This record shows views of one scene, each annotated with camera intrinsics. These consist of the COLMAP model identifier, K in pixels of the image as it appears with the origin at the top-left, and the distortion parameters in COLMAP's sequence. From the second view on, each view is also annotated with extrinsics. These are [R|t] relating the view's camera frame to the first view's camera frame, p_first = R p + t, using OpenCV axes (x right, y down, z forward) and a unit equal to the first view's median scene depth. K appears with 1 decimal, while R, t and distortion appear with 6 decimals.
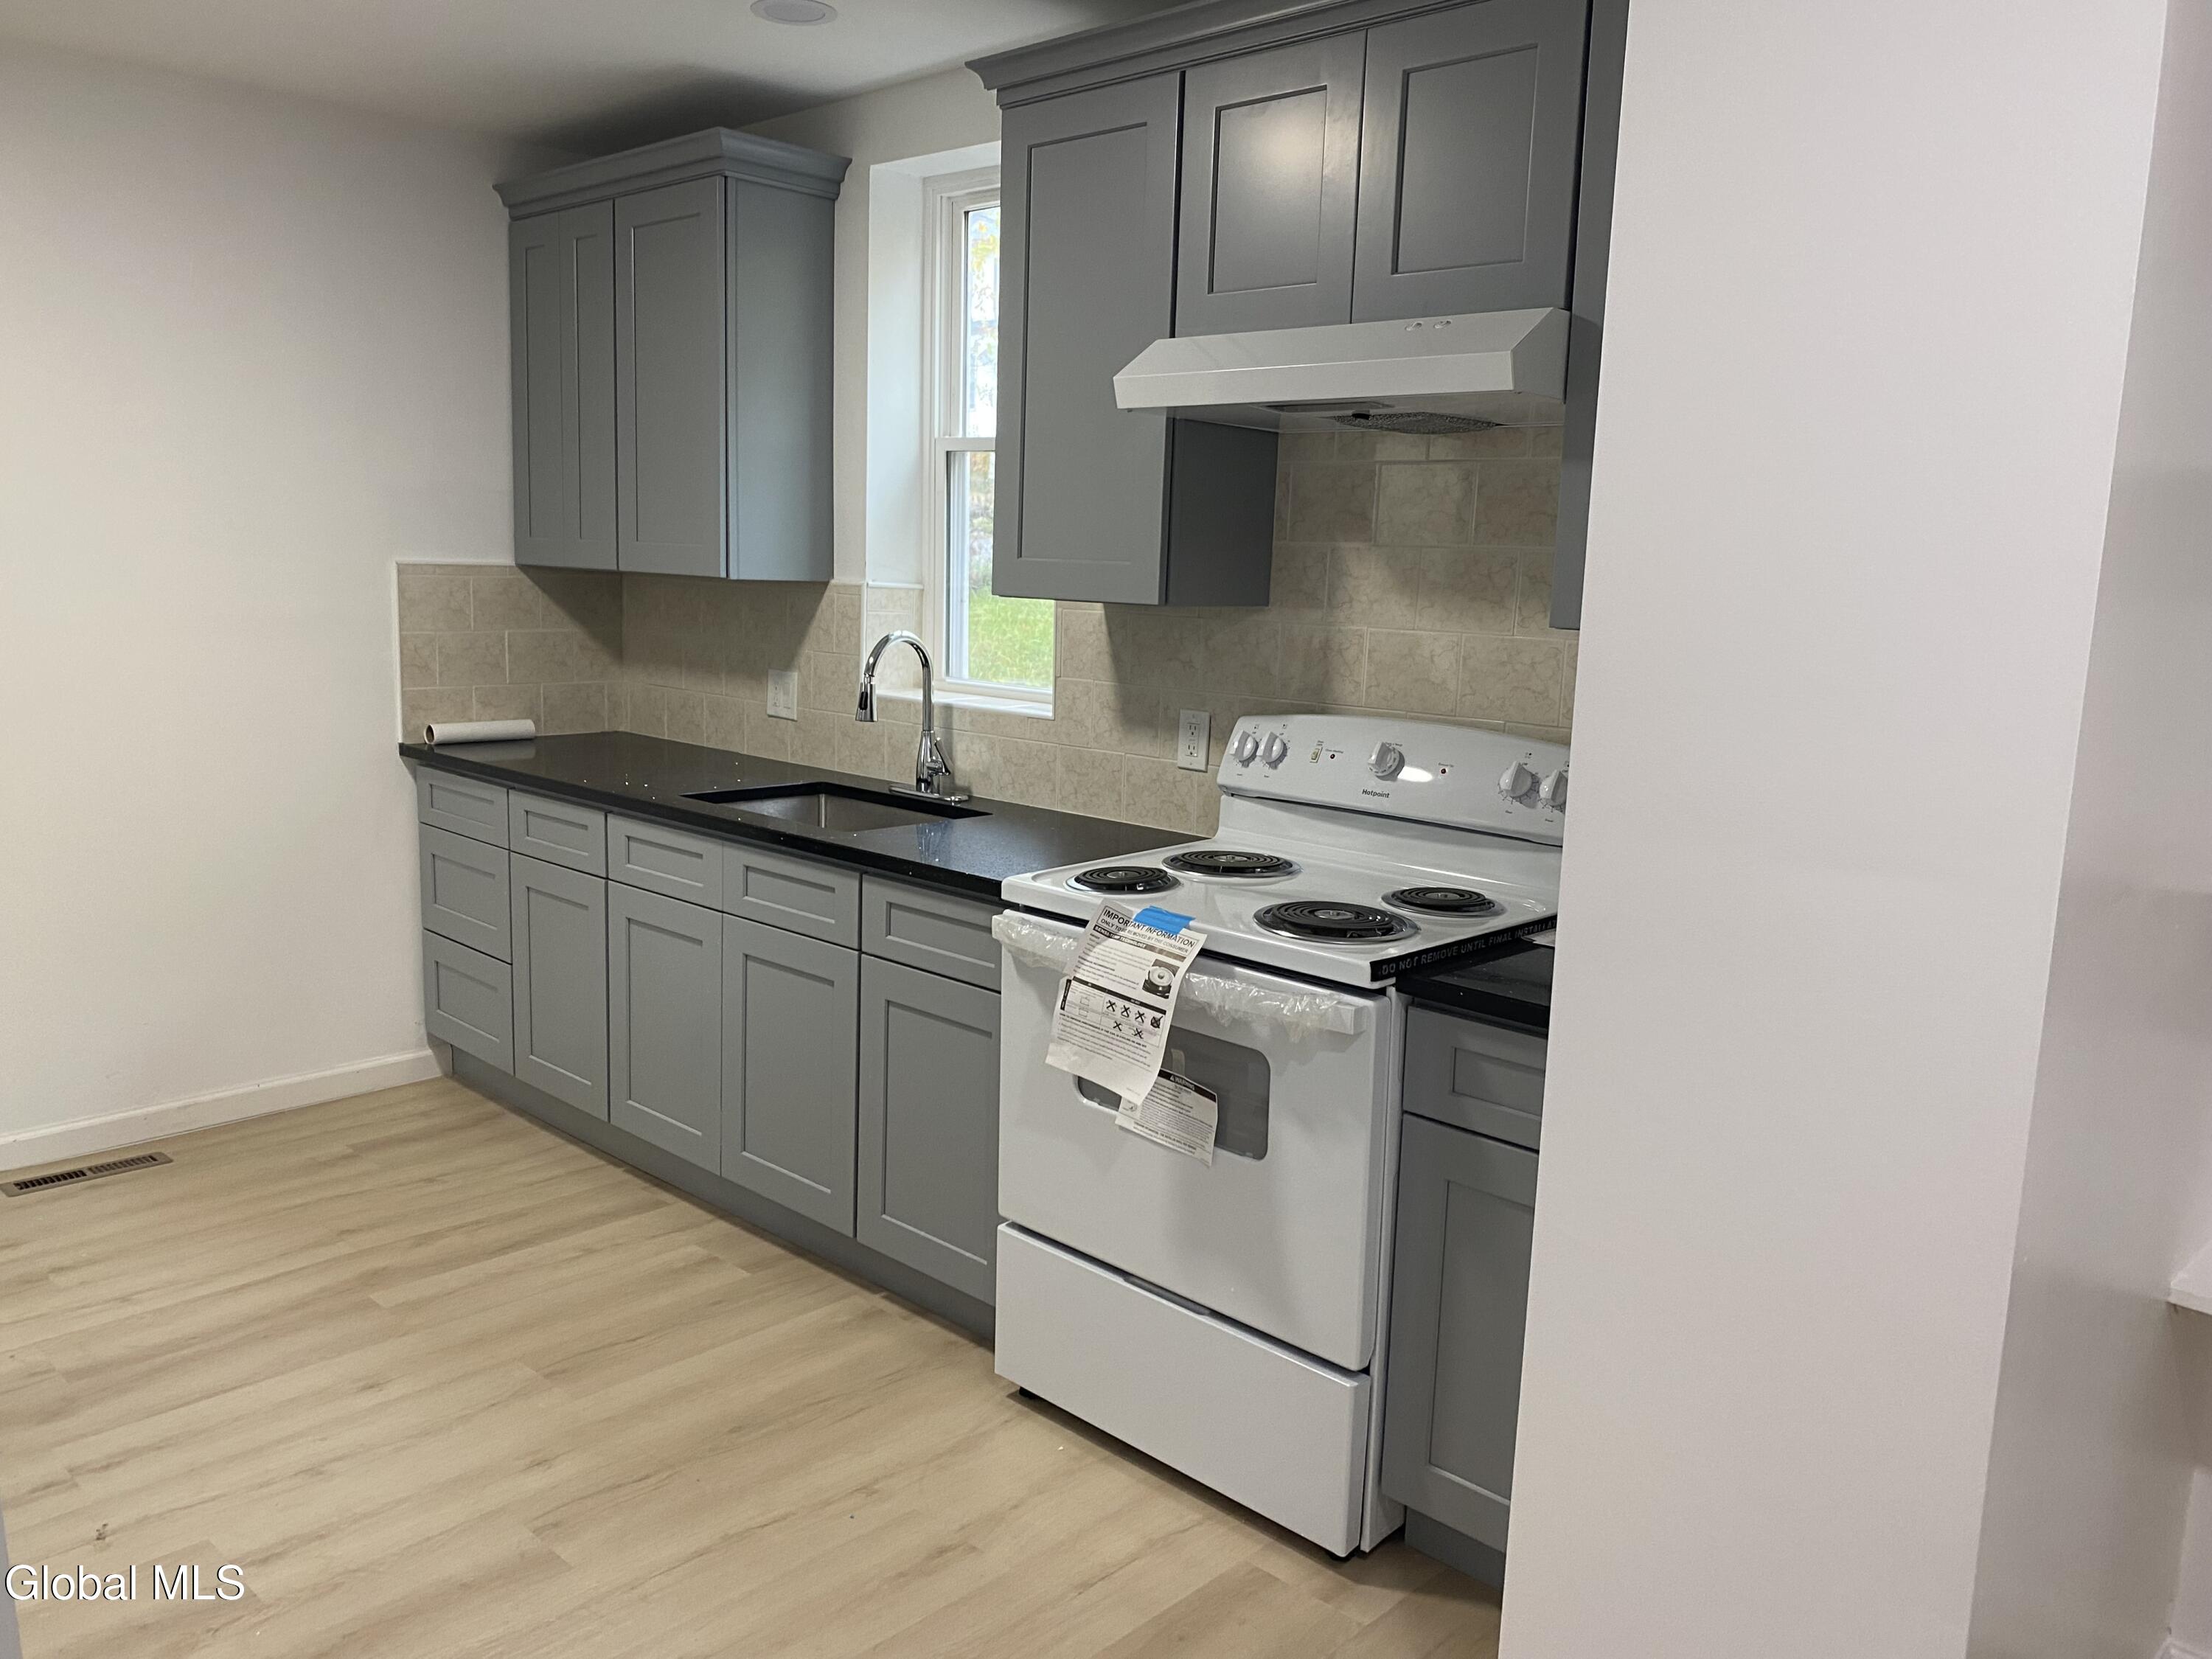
lens RADIAL K [[1733.0, 0, 1109.2], [0, 1733.0, 789.2], [0, 0, 1]] dist [0.029594, -0.013697]
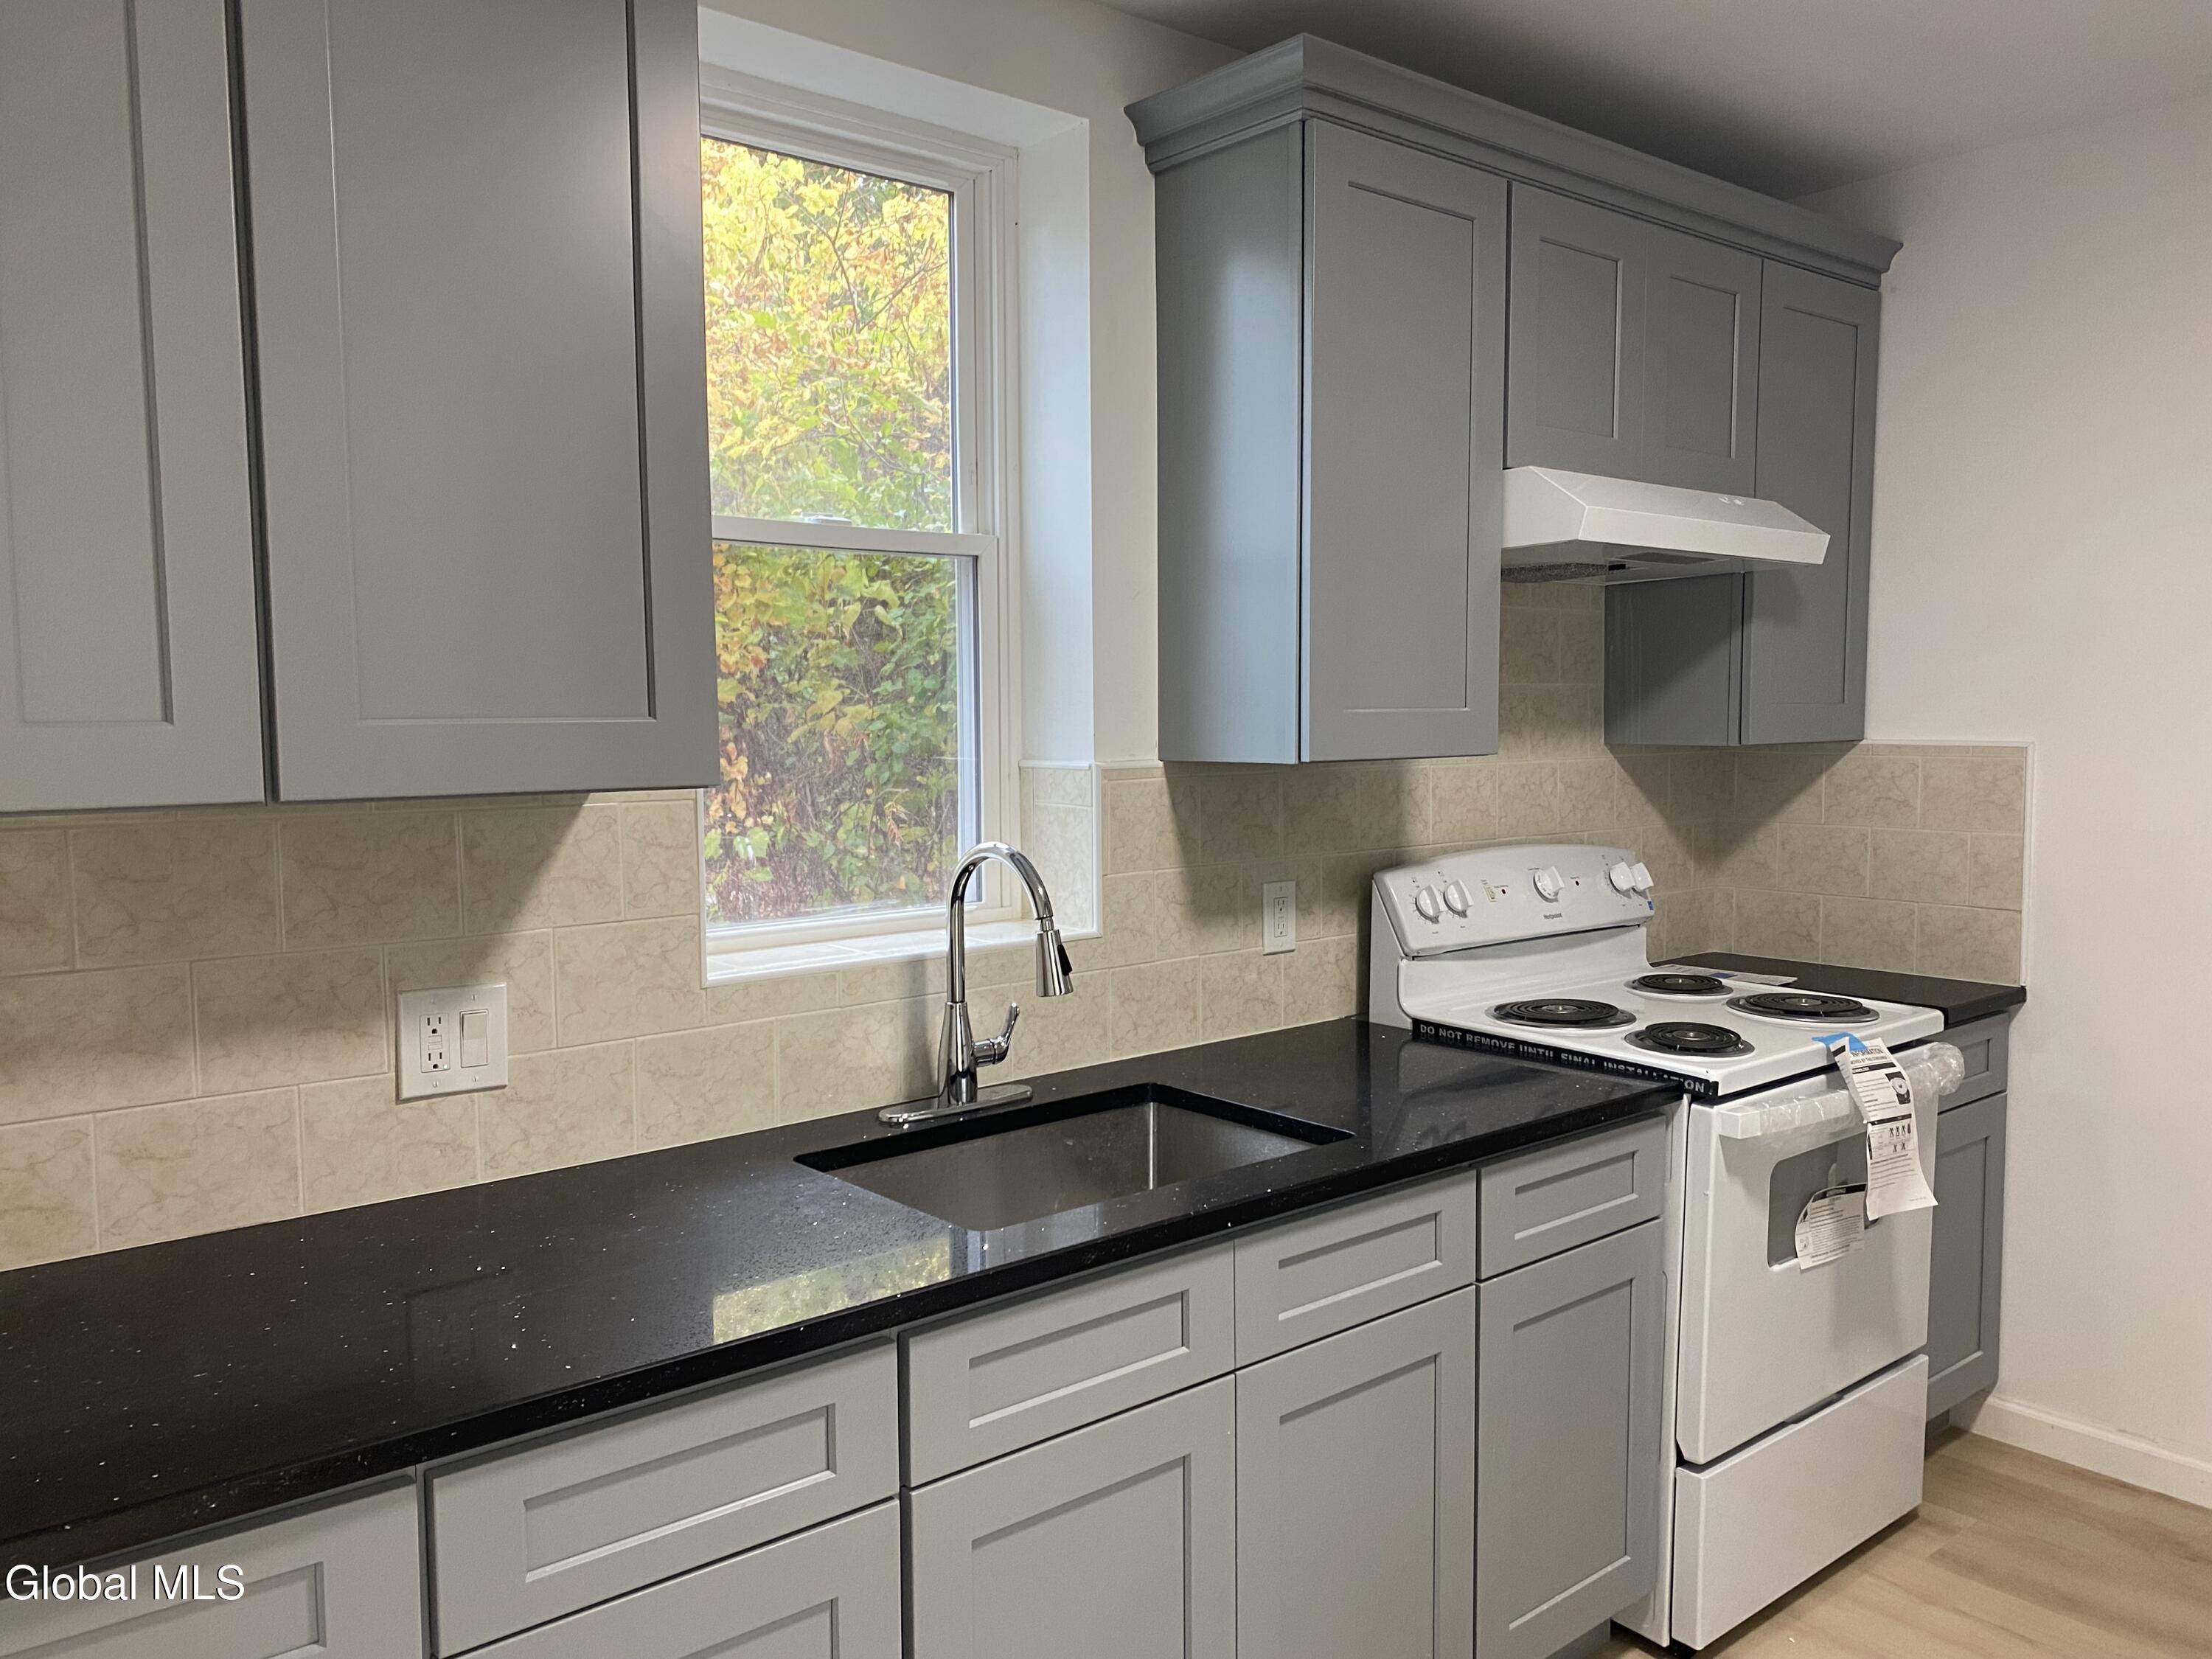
lens RADIAL K [[1680.8, 0, 1031.8], [0, 1680.8, 787.0], [0, 0, 1]] dist [0.145054, -0.323822]
pose [[0.099149, -0.078818, 0.991946, -0.776436], [0.144269, 0.987464, 0.064041, -0.161569], [-0.984559, 0.136757, 0.109277, 1.020823]]
